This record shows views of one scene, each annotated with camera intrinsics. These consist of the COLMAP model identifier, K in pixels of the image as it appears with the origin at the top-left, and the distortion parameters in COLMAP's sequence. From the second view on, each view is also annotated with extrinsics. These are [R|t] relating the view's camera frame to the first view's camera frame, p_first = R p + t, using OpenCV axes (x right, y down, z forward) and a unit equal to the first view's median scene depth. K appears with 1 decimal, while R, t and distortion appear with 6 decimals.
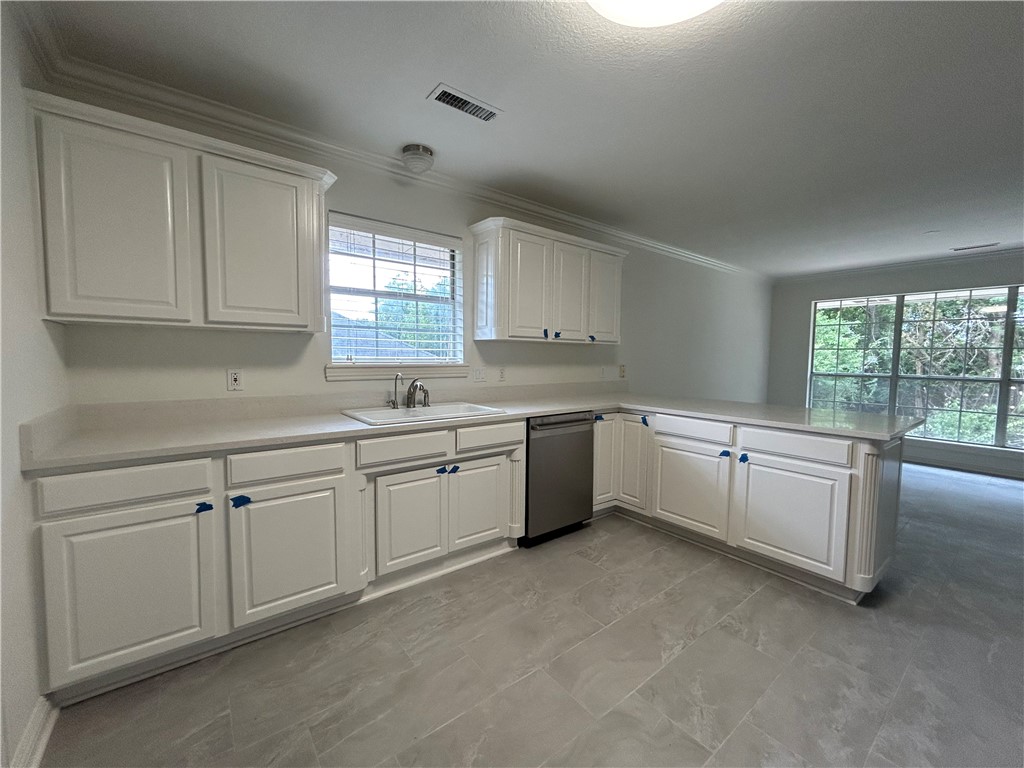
lens RADIAL K [[410.4, 0, 512.0], [0, 410.4, 384.0], [0, 0, 1]] dist [0.000266, 0.000265]
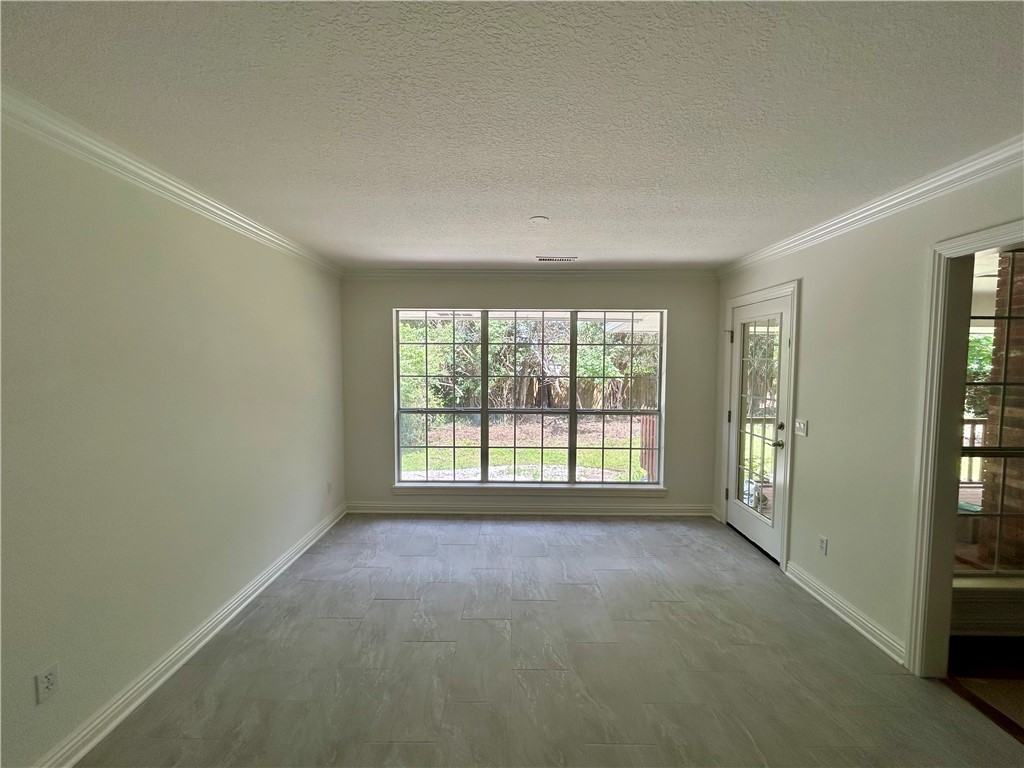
lens RADIAL K [[410.4, 0, 512.0], [0, 410.4, 384.0], [0, 0, 1]] dist [0.000266, 0.000265]
pose [[0.620973, -0.051139, 0.782162, 0.319366], [0.055753, 0.998224, 0.021002, -0.080356], [-0.781846, 0.030566, 0.622721, 0.431219]]
